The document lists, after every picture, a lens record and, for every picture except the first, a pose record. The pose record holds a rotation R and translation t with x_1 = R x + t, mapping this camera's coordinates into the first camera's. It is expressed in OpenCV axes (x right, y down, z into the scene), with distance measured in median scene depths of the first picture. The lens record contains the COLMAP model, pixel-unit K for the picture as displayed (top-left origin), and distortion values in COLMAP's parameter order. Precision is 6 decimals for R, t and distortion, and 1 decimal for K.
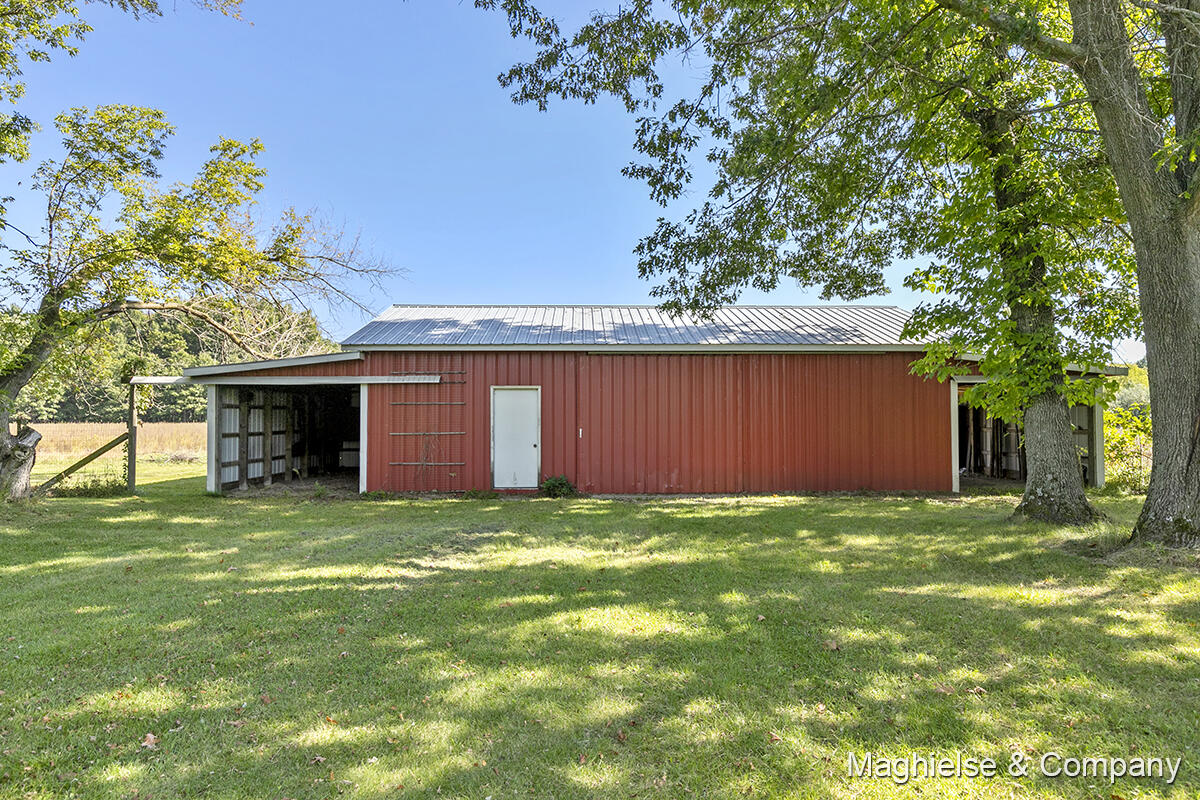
lens RADIAL K [[751.8, 0, 601.2], [0, 751.8, 398.8], [0, 0, 1]] dist [0.011775, 0.003731]
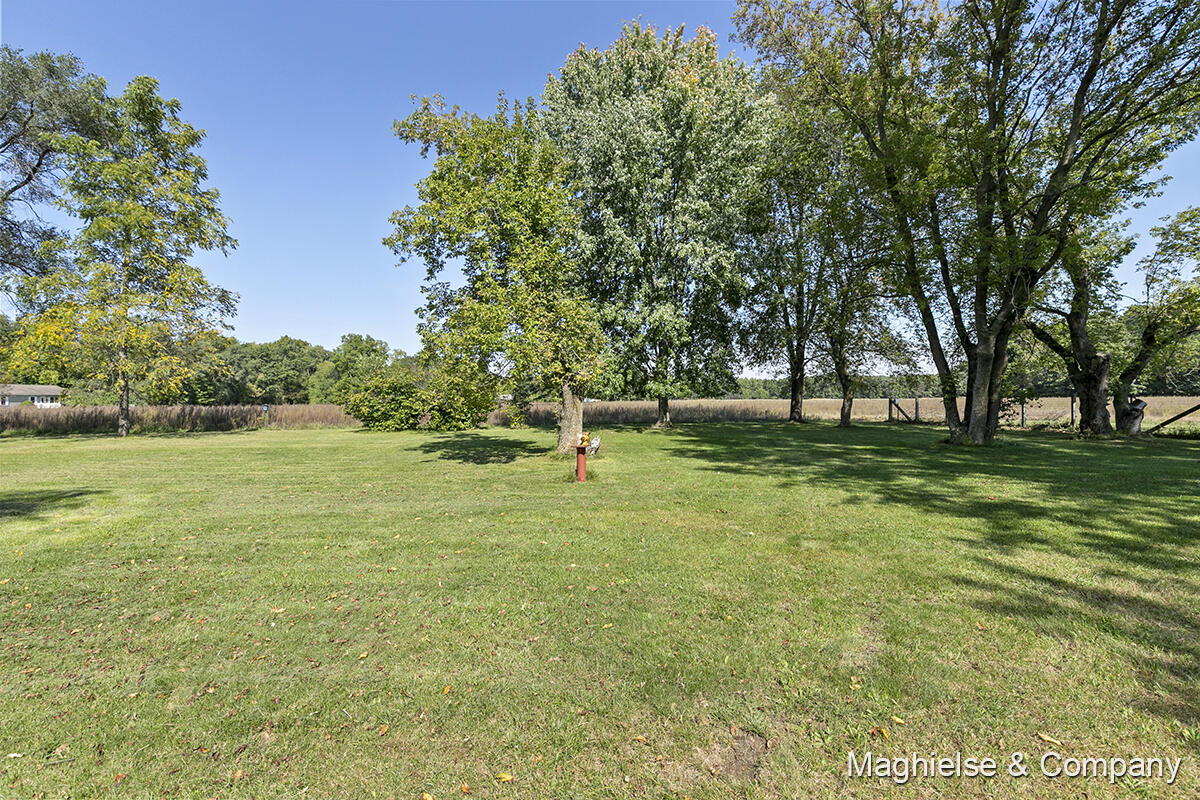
lens RADIAL K [[536.8, 0, 602.5], [0, 536.8, 395.5], [0, 0, 1]] dist [0.003587, 0.000200]
pose [[0.158297, -0.004679, -0.987380, 0.347808], [0.033988, 0.999422, 0.000713, -0.018063], [0.986806, -0.033672, 0.158365, -0.512378]]
